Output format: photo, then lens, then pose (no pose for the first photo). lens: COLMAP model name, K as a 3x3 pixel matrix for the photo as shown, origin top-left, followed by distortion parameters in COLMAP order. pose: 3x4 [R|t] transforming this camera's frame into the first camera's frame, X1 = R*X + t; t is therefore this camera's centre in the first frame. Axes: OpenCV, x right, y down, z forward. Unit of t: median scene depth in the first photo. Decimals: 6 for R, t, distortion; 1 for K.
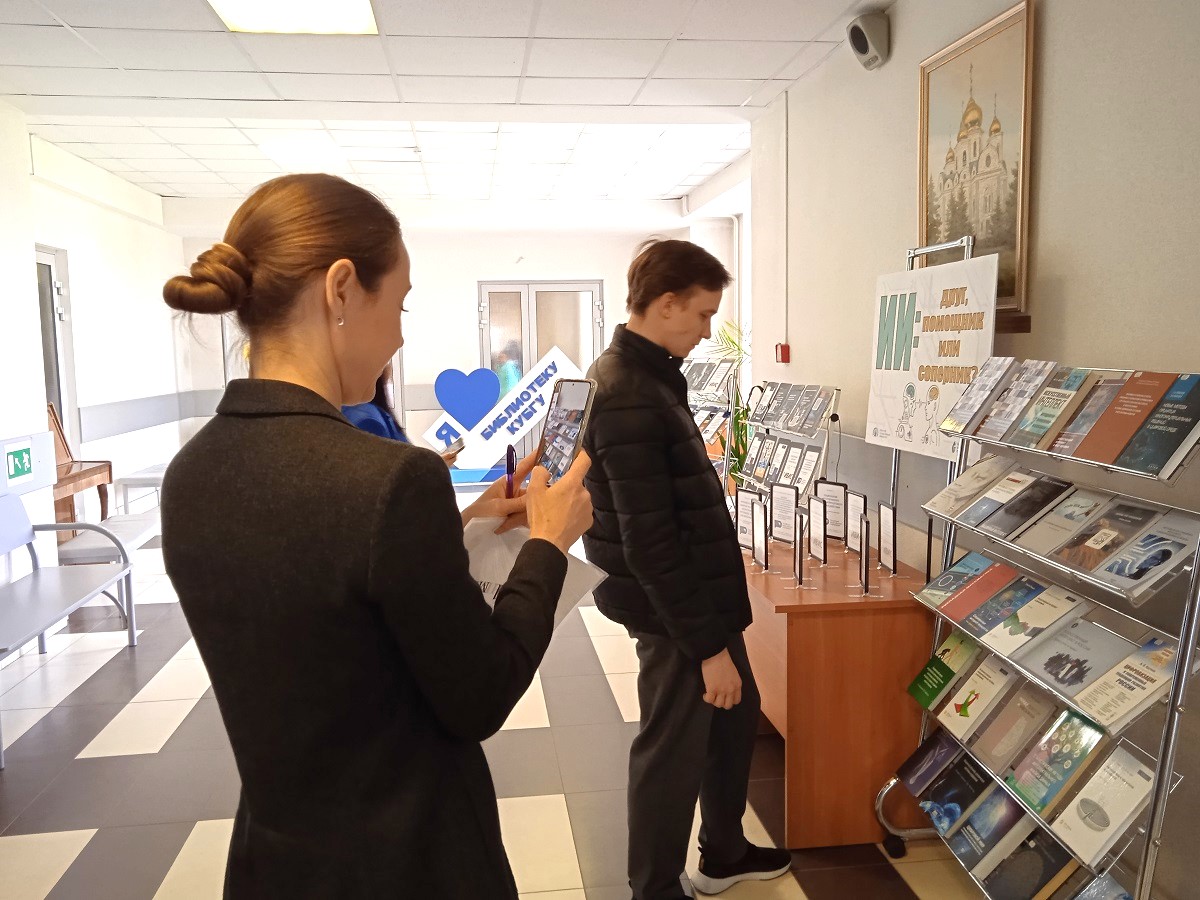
lens RADIAL K [[1016.5, 0, 600.0], [0, 1016.5, 450.0], [0, 0, 1]] dist [0.117461, -0.171533]
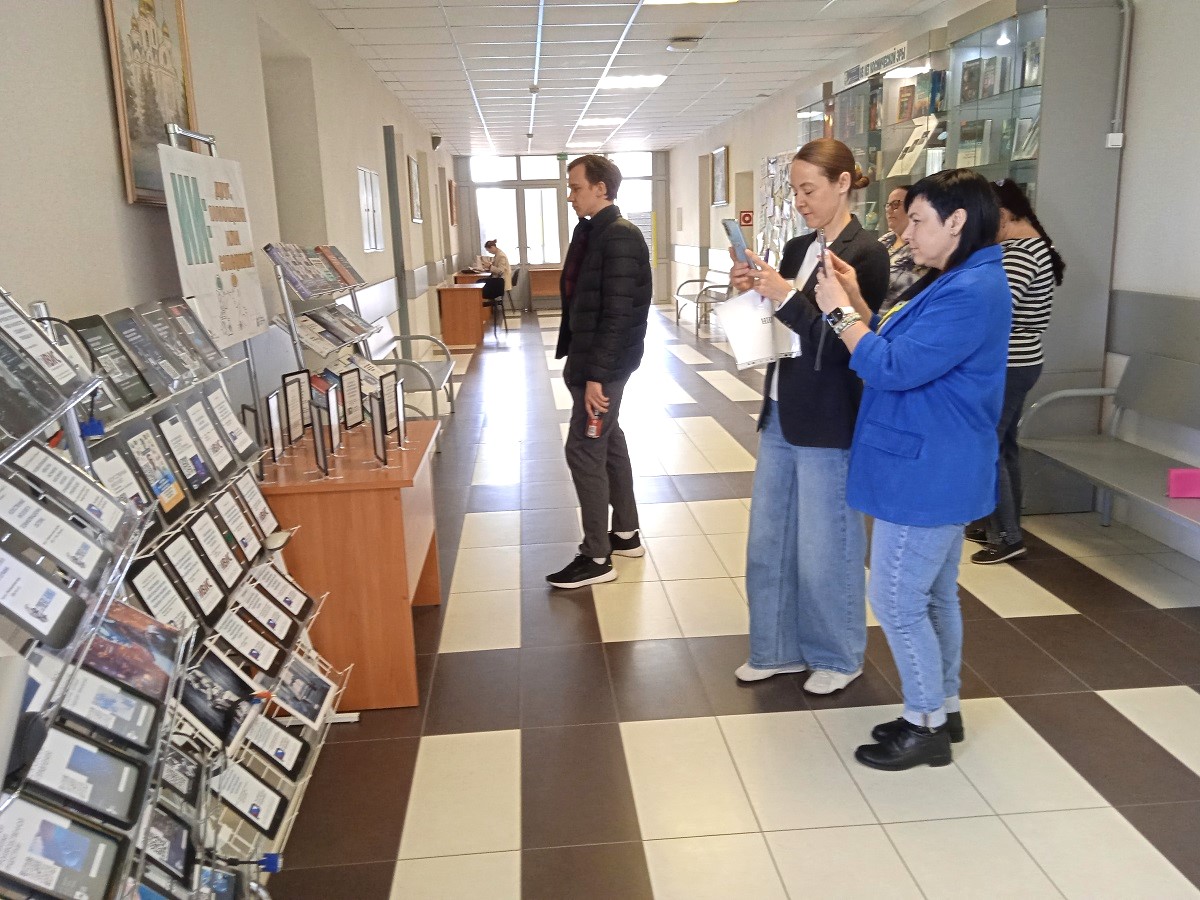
lens RADIAL K [[1016.5, 0, 600.0], [0, 1016.5, 450.0], [0, 0, 1]] dist [0.117461, -0.171533]
pose [[-0.997358, 0.041321, 0.059740, -0.103875], [0.057886, 0.948965, 0.310025, -0.188915], [-0.043880, 0.312664, -0.948850, 1.955424]]
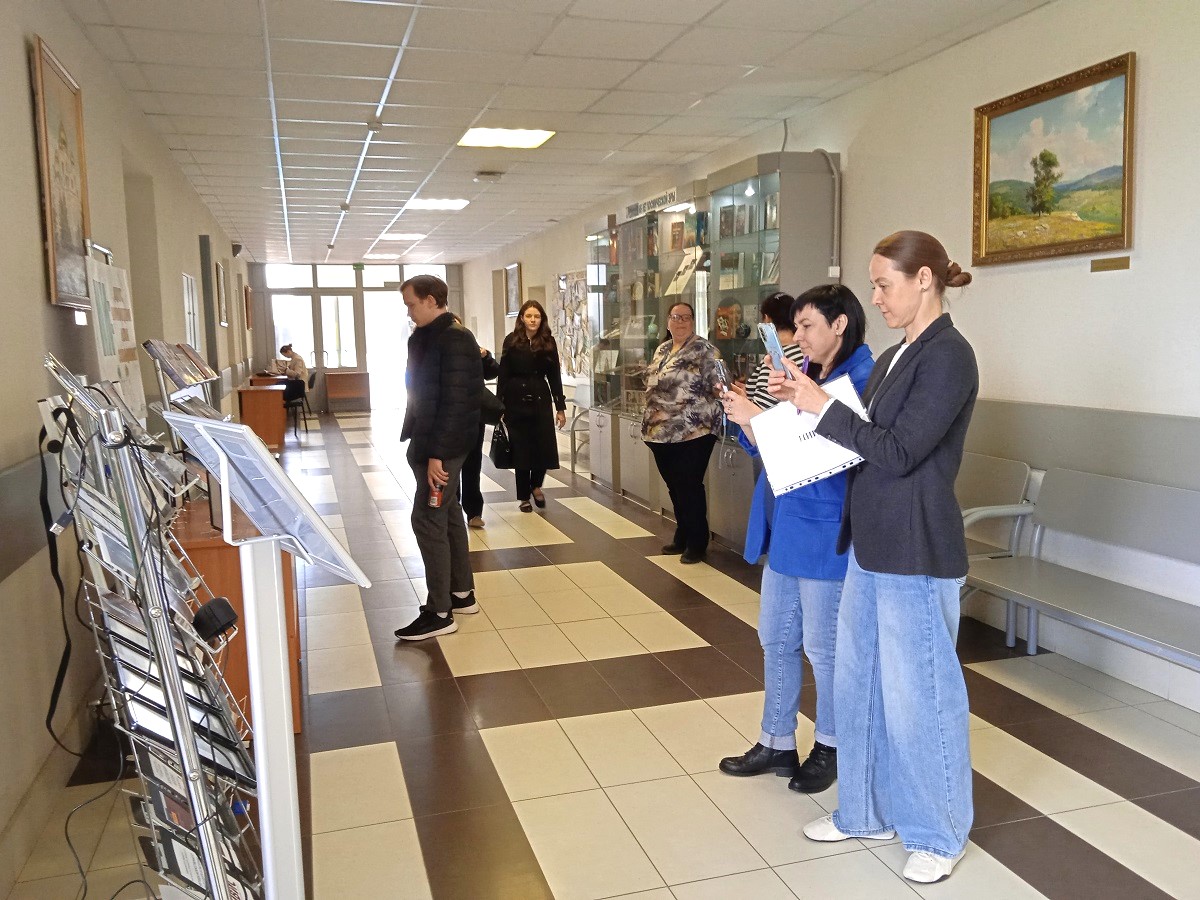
lens RADIAL K [[1016.5, 0, 600.0], [0, 1016.5, 450.0], [0, 0, 1]] dist [0.117461, -0.171533]
pose [[-0.986537, 0.058959, -0.152538, -0.035056], [0.024450, 0.975442, 0.218896, -0.209141], [0.161698, 0.212220, -0.963751, 2.189451]]
